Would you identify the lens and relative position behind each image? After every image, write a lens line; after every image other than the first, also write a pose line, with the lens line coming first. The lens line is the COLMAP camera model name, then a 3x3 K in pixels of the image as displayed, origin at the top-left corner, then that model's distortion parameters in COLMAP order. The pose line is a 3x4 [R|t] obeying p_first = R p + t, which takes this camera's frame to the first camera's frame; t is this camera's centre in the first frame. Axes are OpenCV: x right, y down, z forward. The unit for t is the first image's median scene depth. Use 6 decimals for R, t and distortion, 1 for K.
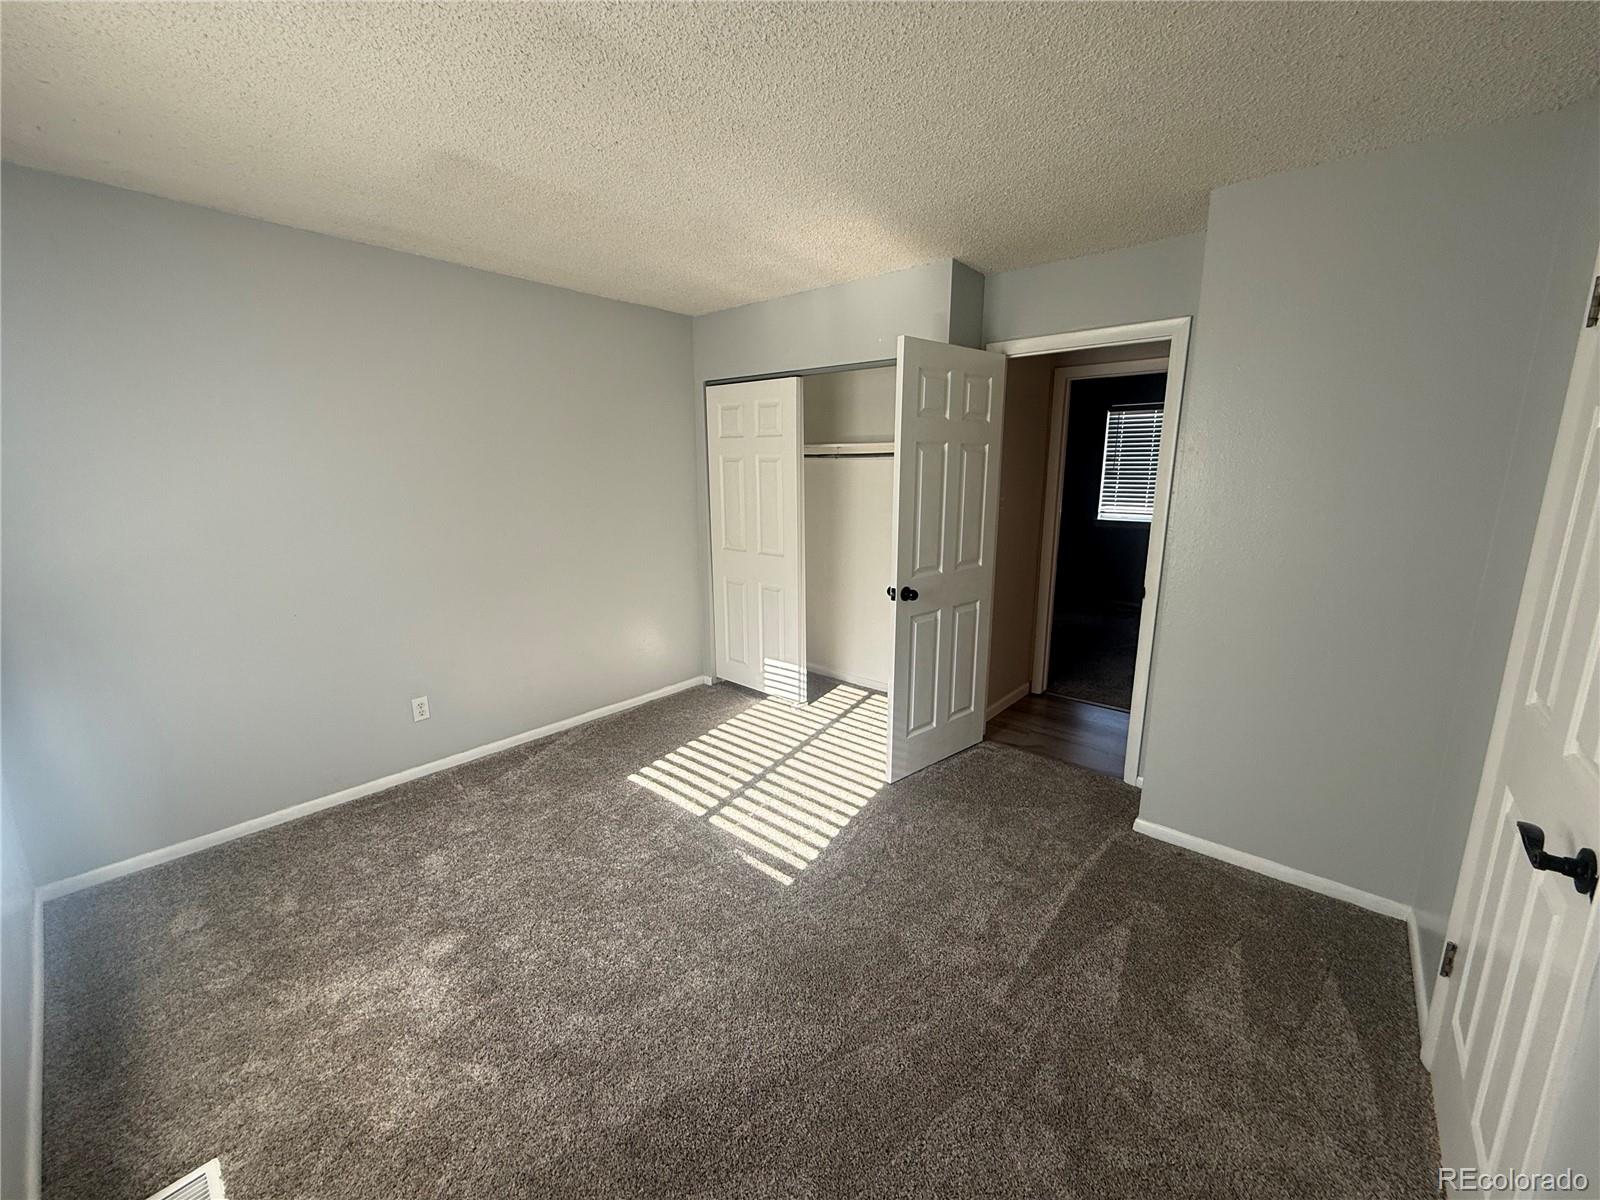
lens RADIAL K [[638.1, 0, 790.0], [0, 638.1, 593.2], [0, 0, 1]] dist [0.002183, -0.000142]
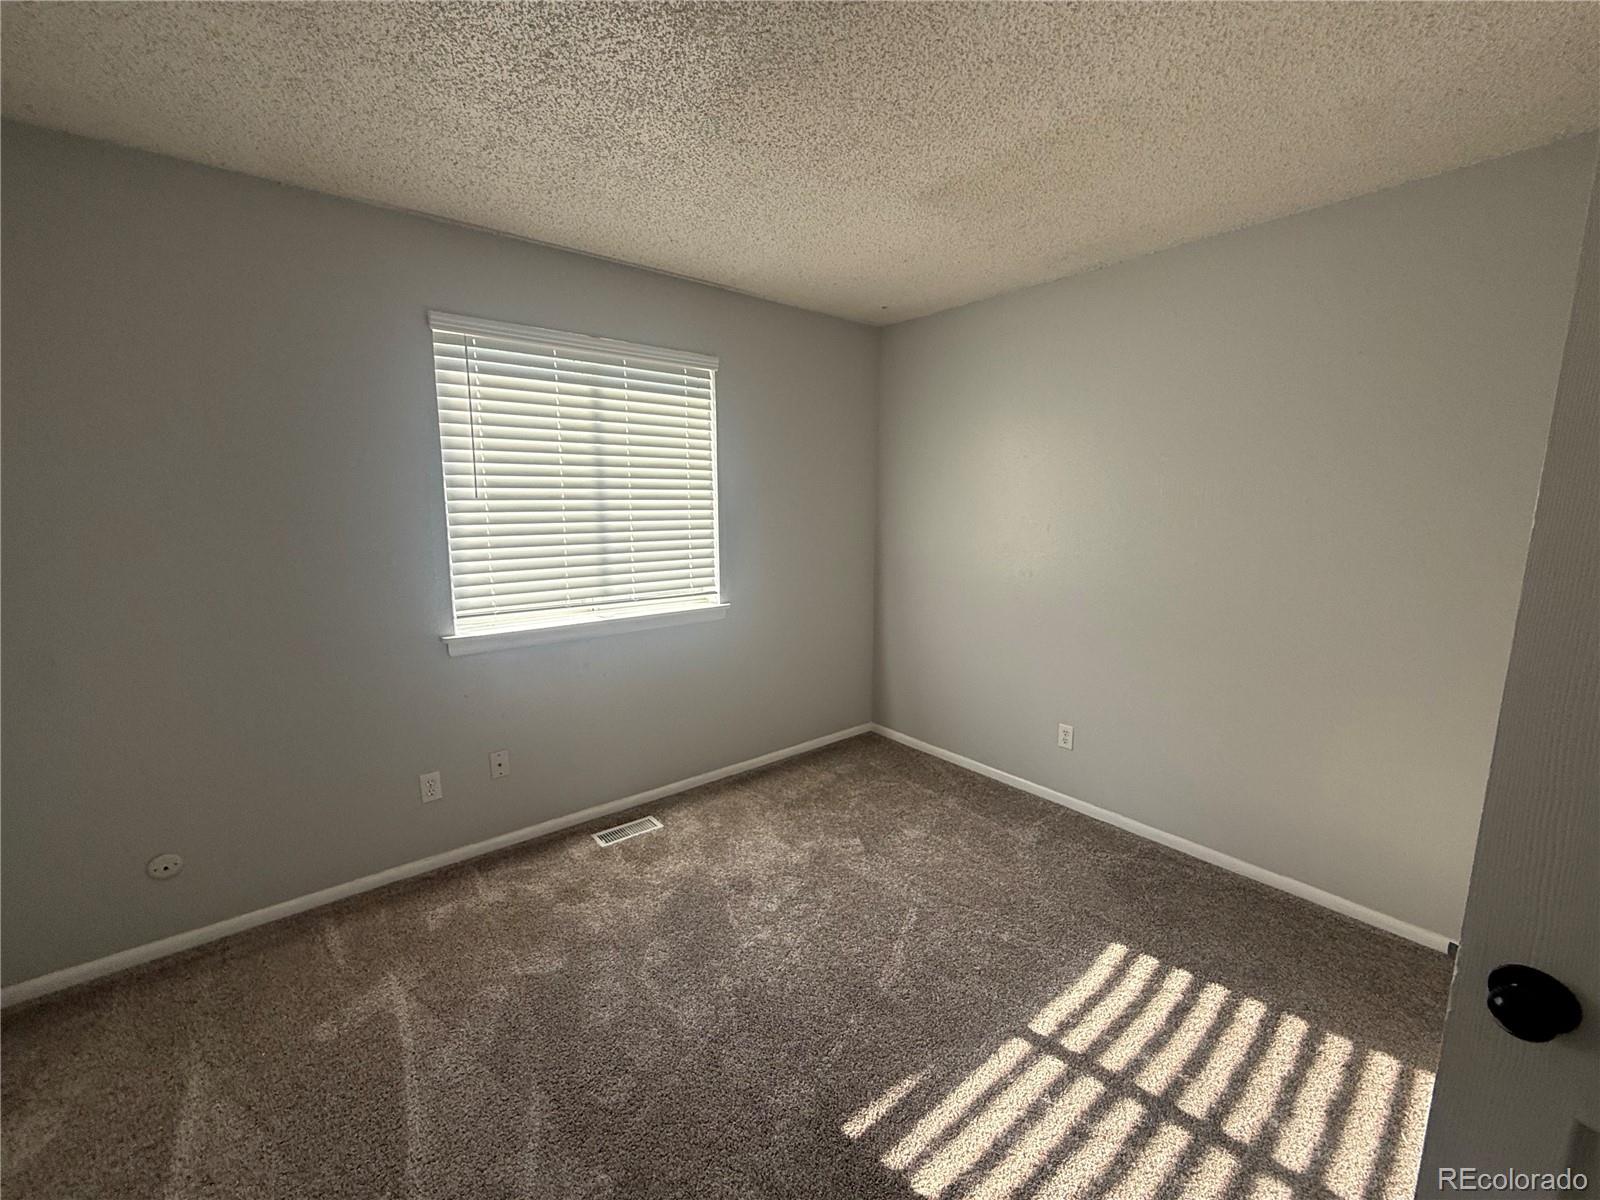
lens RADIAL K [[638.1, 0, 794.7], [0, 638.1, 598.8], [0, 0, 1]] dist [0.002183, -0.000142]
pose [[-0.164513, 0.158516, -0.973554, 0.439707], [-0.188709, 0.963713, 0.188802, -0.137708], [0.968155, 0.214779, -0.128630, 0.738909]]
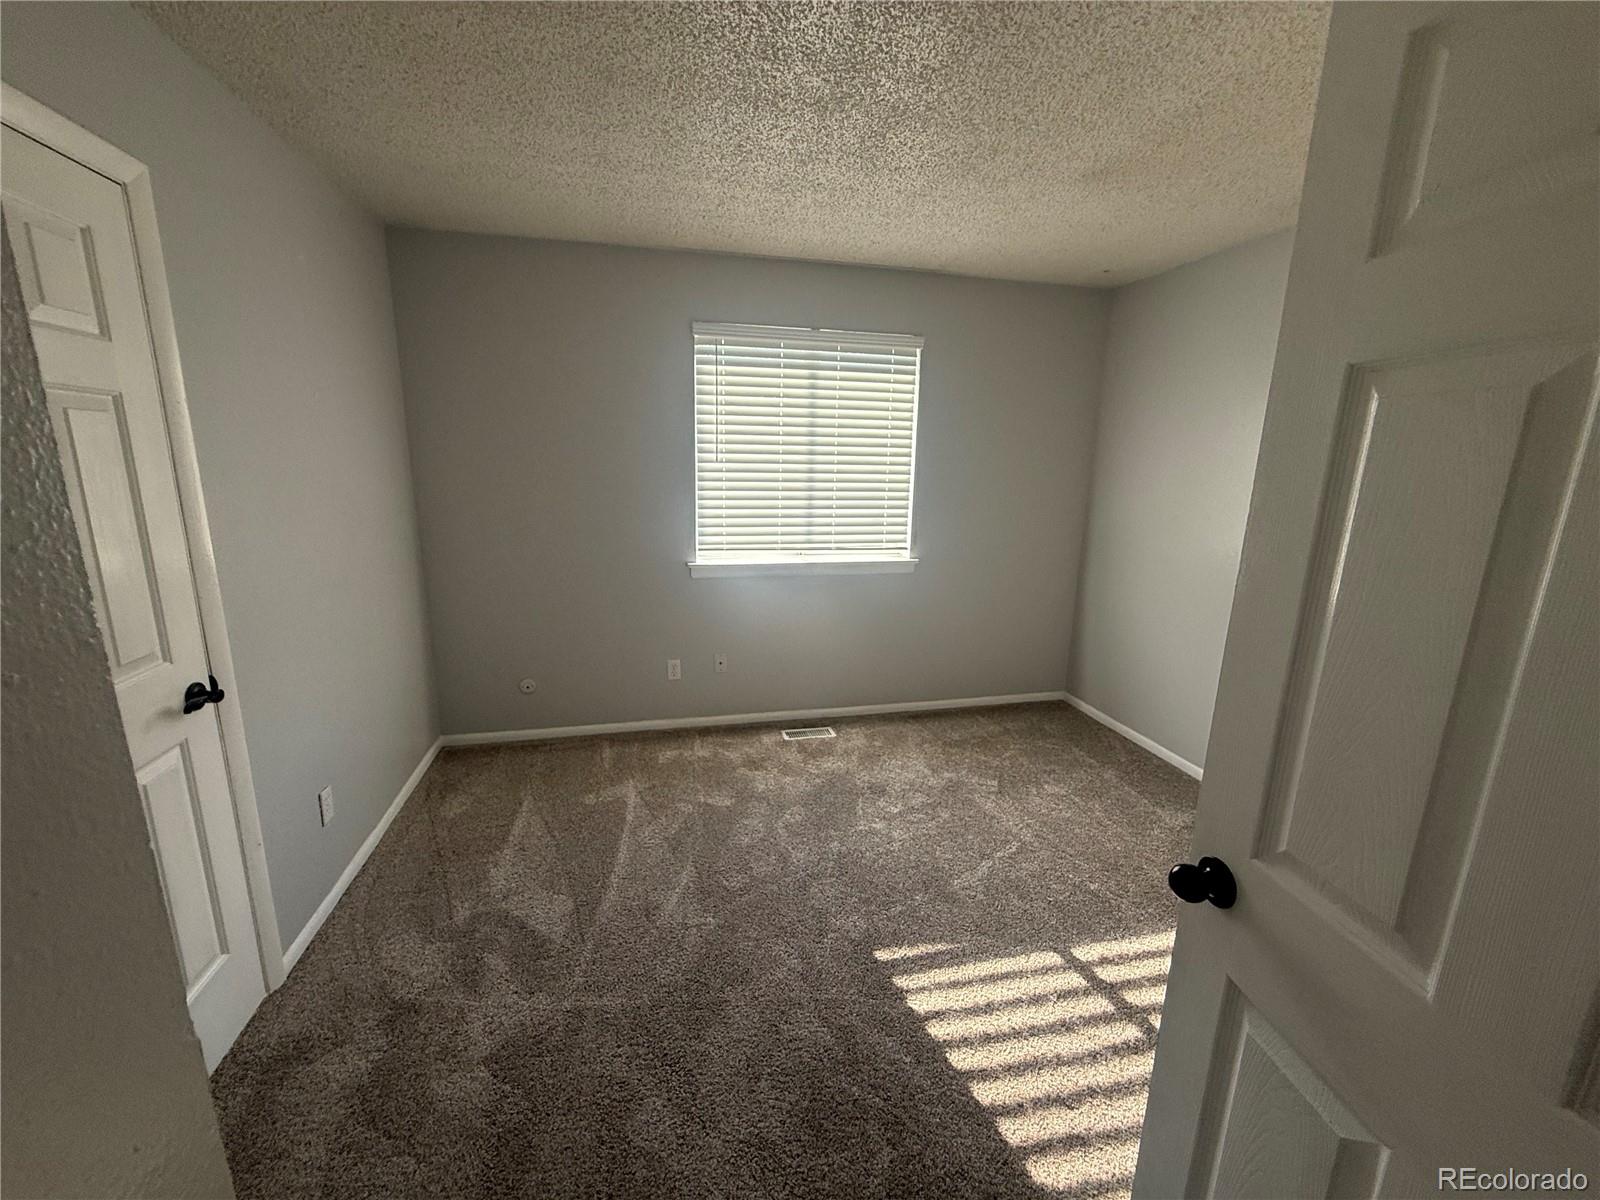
lens RADIAL K [[638.1, 0, 798.2], [0, 638.1, 598.4], [0, 0, 1]] dist [0.002183, -0.000142]
pose [[-0.576776, 0.172577, -0.798465, 0.523954], [-0.171399, 0.930108, 0.324841, -0.193259], [0.798719, 0.324216, -0.506885, 0.960270]]
